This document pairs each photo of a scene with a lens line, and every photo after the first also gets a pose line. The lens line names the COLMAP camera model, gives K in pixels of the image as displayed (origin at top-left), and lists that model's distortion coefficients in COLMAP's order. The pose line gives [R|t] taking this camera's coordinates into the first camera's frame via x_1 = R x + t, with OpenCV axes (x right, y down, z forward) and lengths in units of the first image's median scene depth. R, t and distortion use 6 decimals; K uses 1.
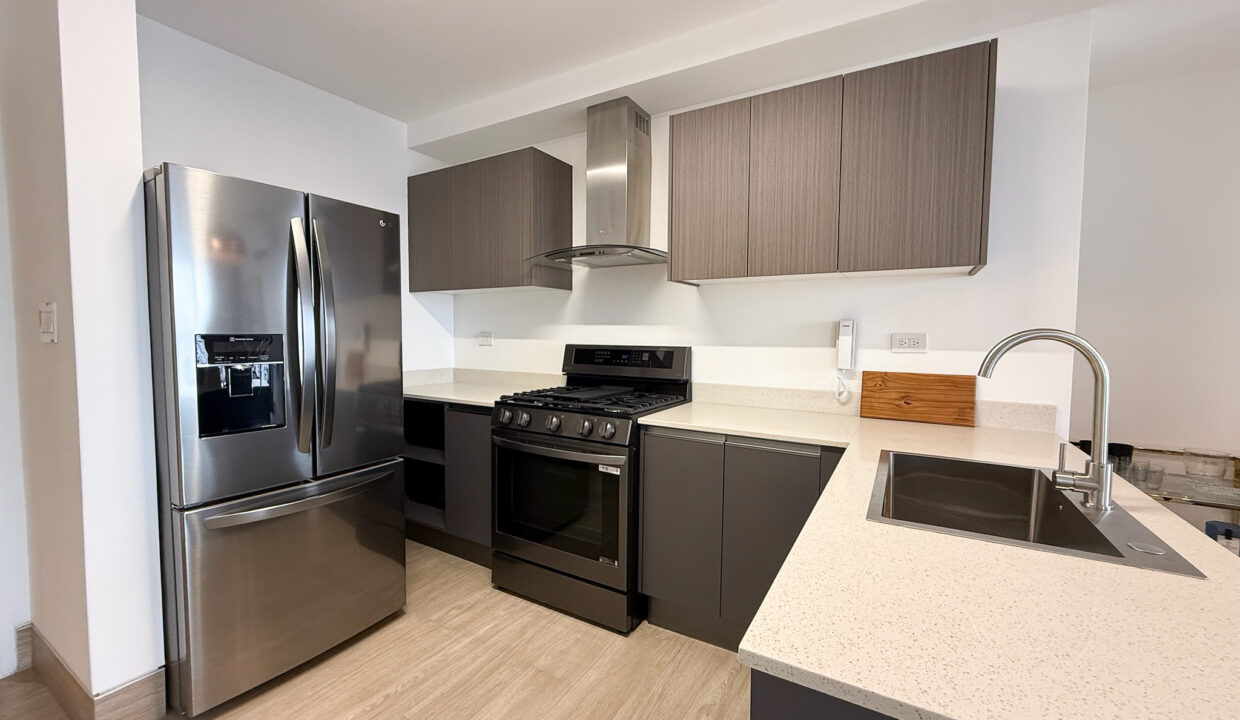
lens RADIAL K [[490.5, 0, 621.1], [0, 490.5, 360.7], [0, 0, 1]] dist [0.002875, 0.000117]
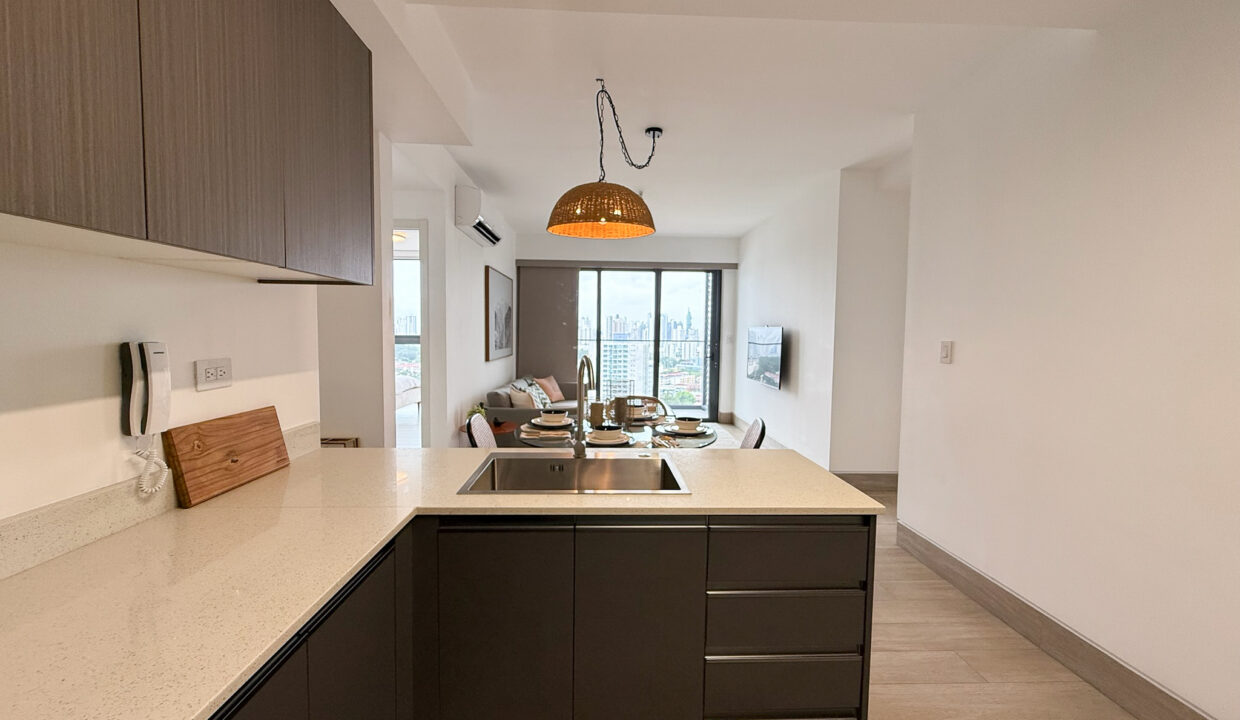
lens RADIAL K [[490.5, 0, 621.0], [0, 490.5, 358.2], [0, 0, 1]] dist [0.002875, 0.000117]
pose [[-0.542683, -0.064116, 0.837487, -0.265739], [0.023375, 0.995543, 0.091363, -0.103415], [-0.839612, 0.069157, -0.538766, 0.882989]]
